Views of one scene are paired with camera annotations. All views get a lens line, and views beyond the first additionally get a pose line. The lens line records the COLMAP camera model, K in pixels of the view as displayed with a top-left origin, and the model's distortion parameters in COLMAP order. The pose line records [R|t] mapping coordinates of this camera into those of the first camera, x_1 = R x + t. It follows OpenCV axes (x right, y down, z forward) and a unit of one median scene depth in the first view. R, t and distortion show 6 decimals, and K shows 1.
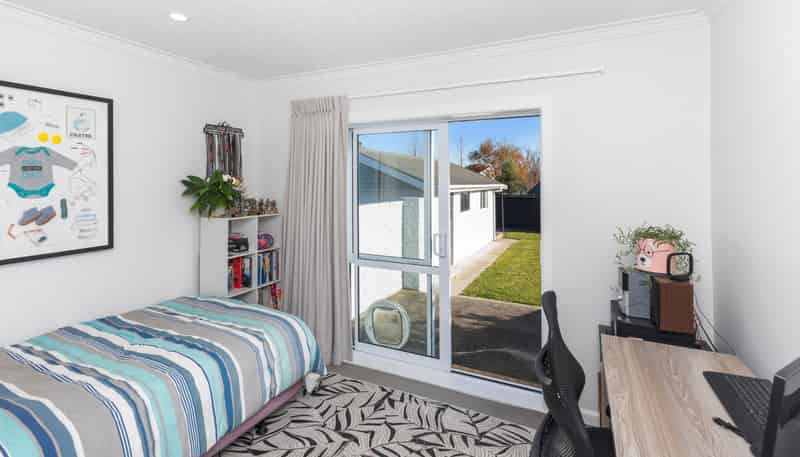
lens RADIAL K [[368.4, 0, 400.0], [0, 368.4, 228.5], [0, 0, 1]] dist [0.000002, -0.000003]
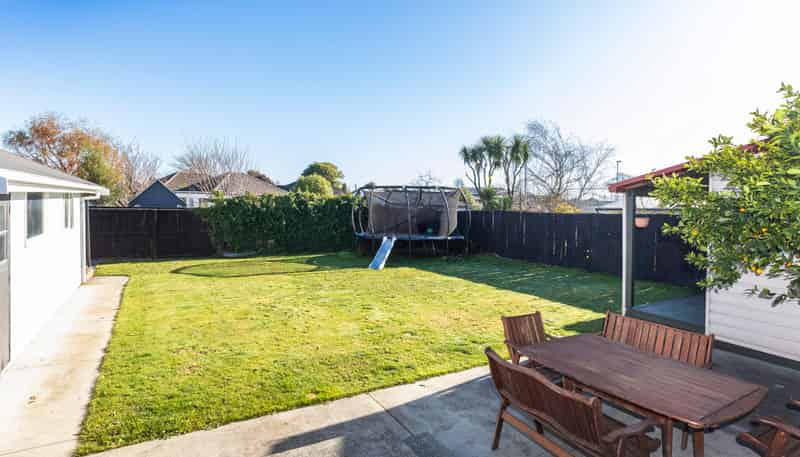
lens RADIAL K [[405.8, 0, 400.0], [0, 405.8, 228.5], [0, 0, 1]] dist [0.001893, 0.000317]
pose [[0.559493, -0.039243, 0.827905, 0.007832], [0.078071, 0.996933, -0.005504, -0.013240], [-0.825150, 0.067715, 0.560841, 0.247692]]
